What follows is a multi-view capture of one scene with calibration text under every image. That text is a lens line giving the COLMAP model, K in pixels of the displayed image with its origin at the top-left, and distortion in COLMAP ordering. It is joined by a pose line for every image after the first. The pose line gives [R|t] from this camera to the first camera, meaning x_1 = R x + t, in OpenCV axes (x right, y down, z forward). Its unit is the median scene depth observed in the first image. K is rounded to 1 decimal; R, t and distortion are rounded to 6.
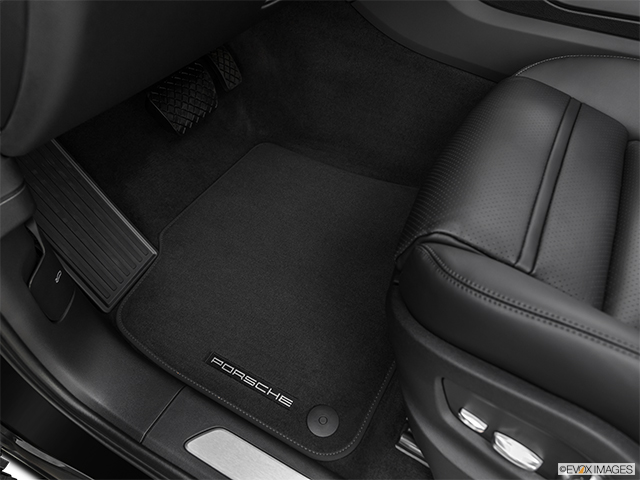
lens RADIAL K [[471.5, 0, 320.0], [0, 471.5, 240.0], [0, 0, 1]] dist [0.001065, 0.000661]
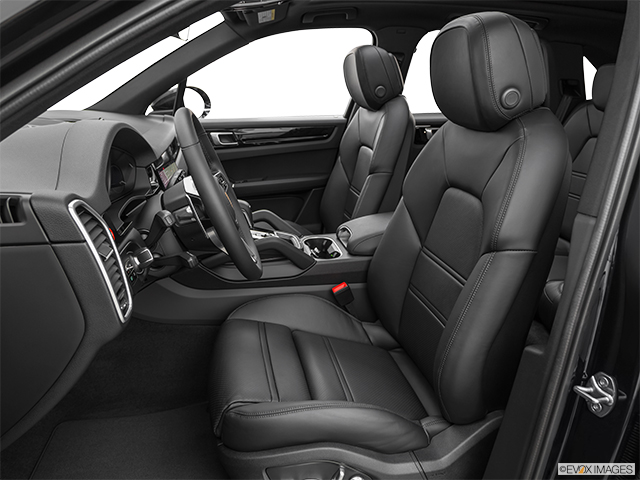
lens RADIAL K [[471.5, 0, 320.0], [0, 471.5, 240.0], [0, 0, 1]] dist [0.001065, 0.000661]
pose [[0.769638, -0.192960, 0.608625, -0.497572], [0.458101, 0.830886, -0.315866, 0.190358], [-0.444749, 0.521914, 0.727876, -0.895566]]
